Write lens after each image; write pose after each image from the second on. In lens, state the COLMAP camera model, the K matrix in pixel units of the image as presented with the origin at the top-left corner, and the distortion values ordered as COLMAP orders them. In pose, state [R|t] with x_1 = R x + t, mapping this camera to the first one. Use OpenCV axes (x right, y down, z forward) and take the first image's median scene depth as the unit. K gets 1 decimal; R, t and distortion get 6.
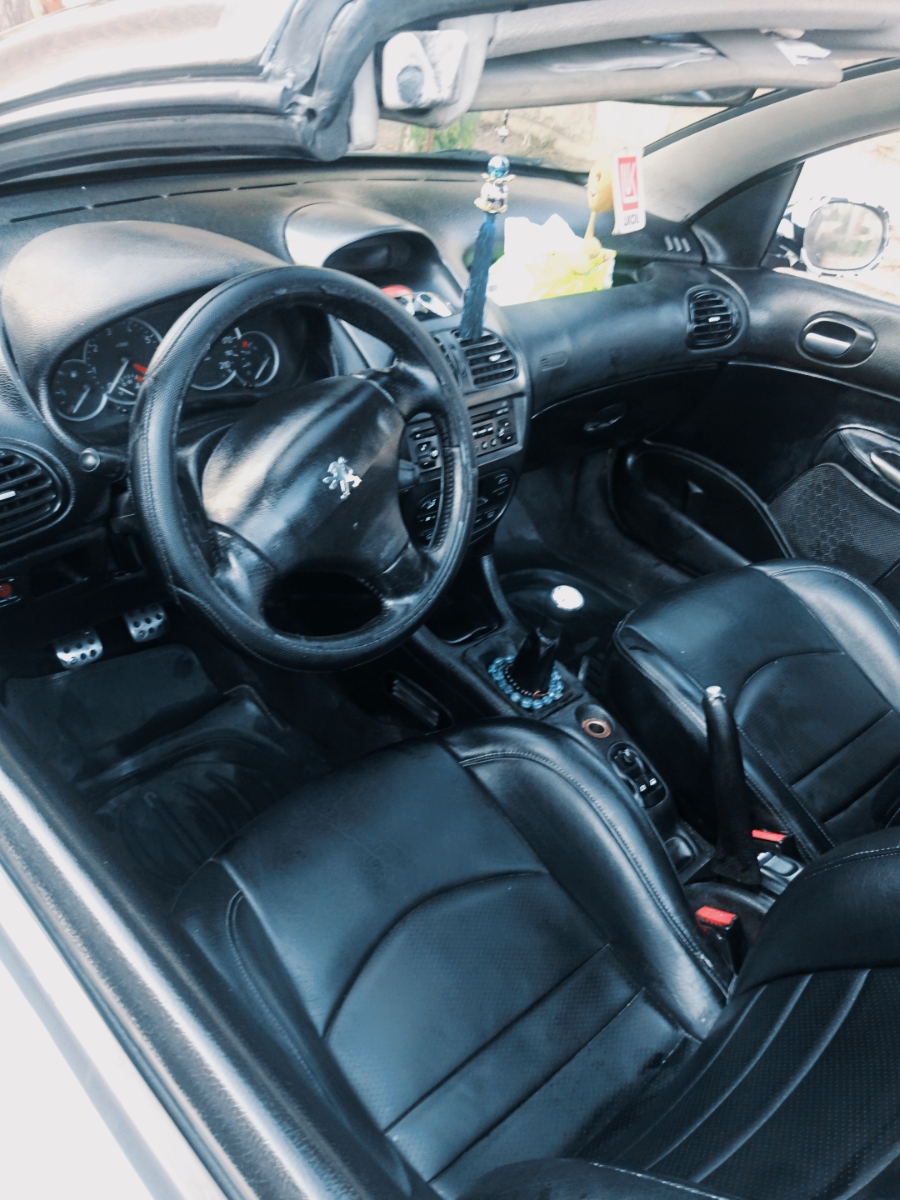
lens RADIAL K [[1003.3, 0, 456.1], [0, 1003.3, 623.8], [0, 0, 1]] dist [0.132759, -0.280995]
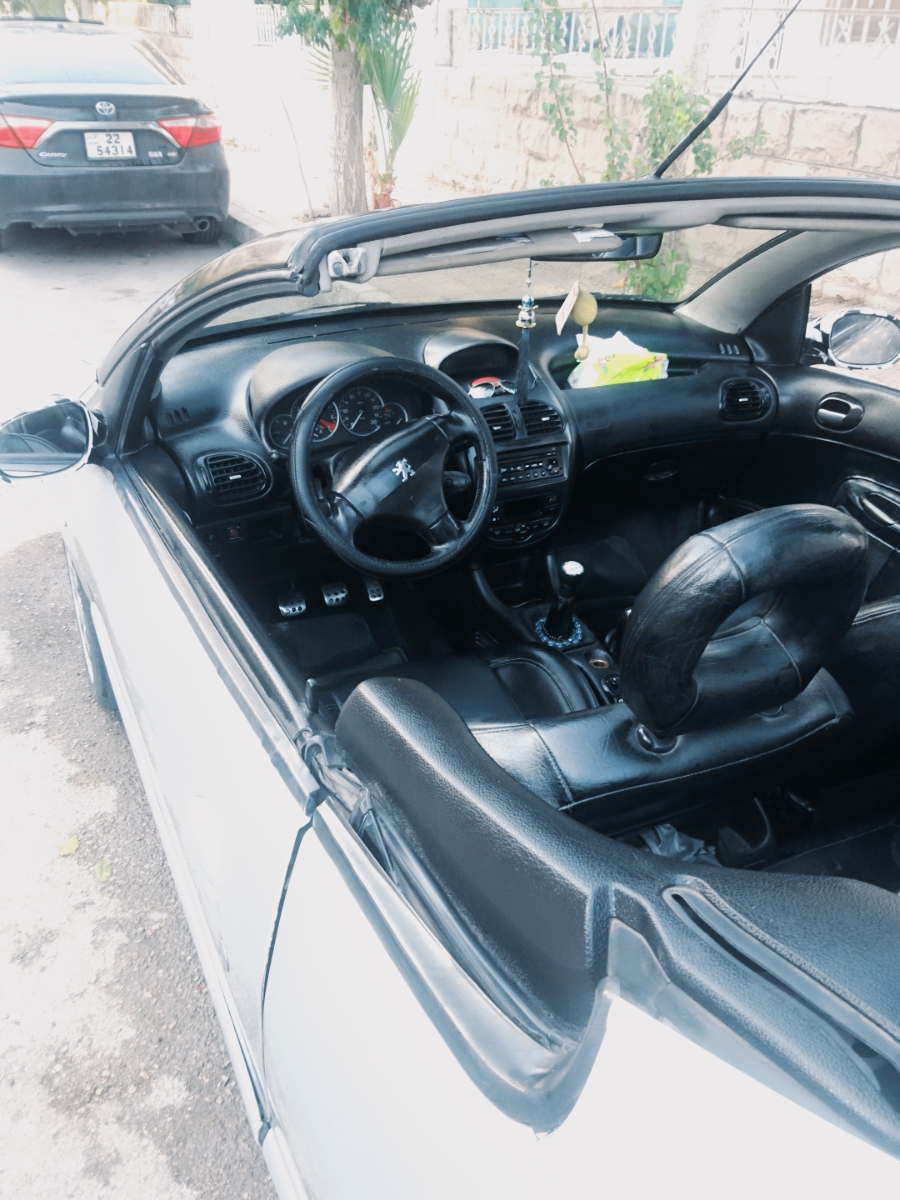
lens RADIAL K [[1009.1, 0, 449.9], [0, 1009.1, 611.6], [0, 0, 1]] dist [0.173560, -0.352535]
pose [[0.952288, 0.043871, -0.302031, 0.376475], [-0.086599, 0.987782, -0.129562, 0.239154], [0.292656, 0.149536, 0.944453, -0.462587]]
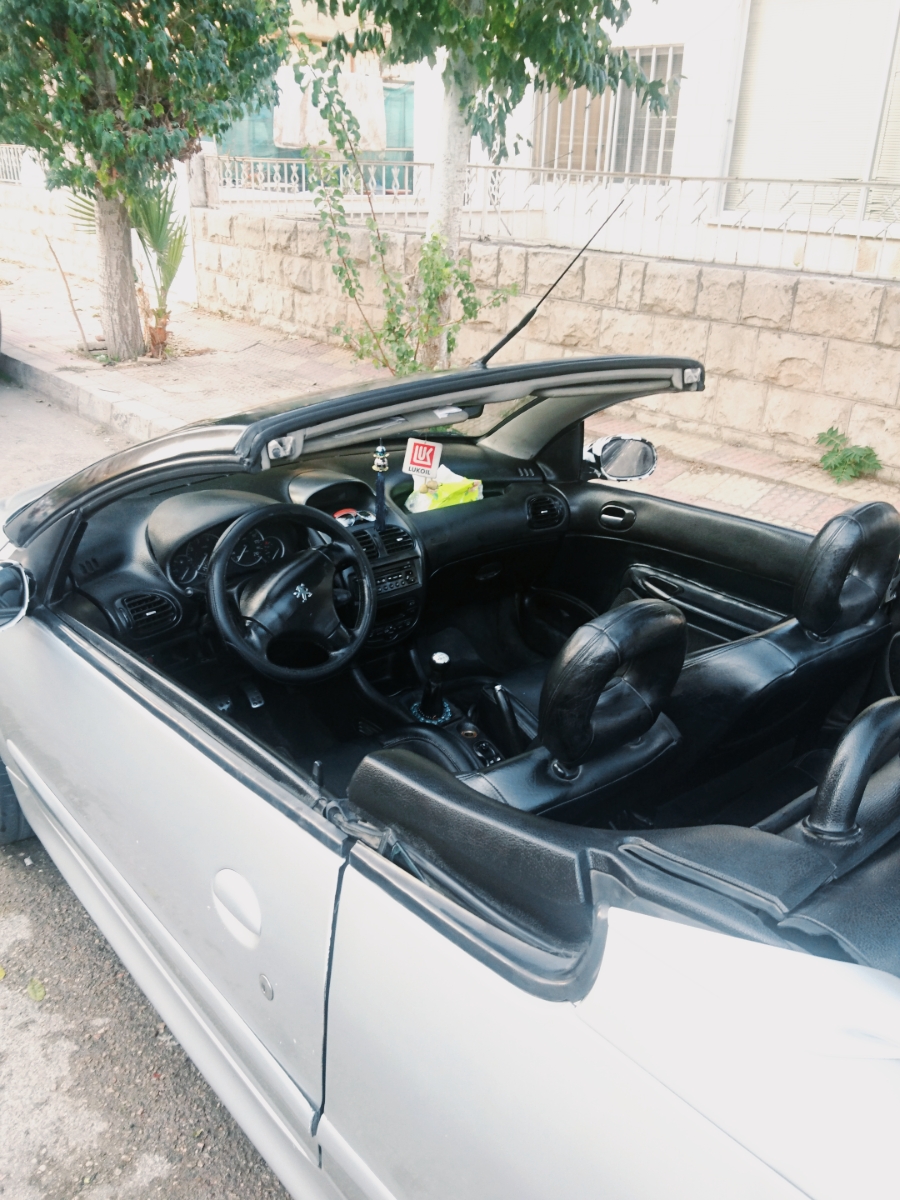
lens RADIAL K [[1008.8, 0, 471.6], [0, 1008.8, 604.8], [0, 0, 1]] dist [0.142816, -0.231640]
pose [[0.994385, -0.082780, -0.065926, 0.282386], [0.065728, 0.971370, -0.228297, 0.290717], [0.082937, 0.222682, 0.971357, -0.783571]]
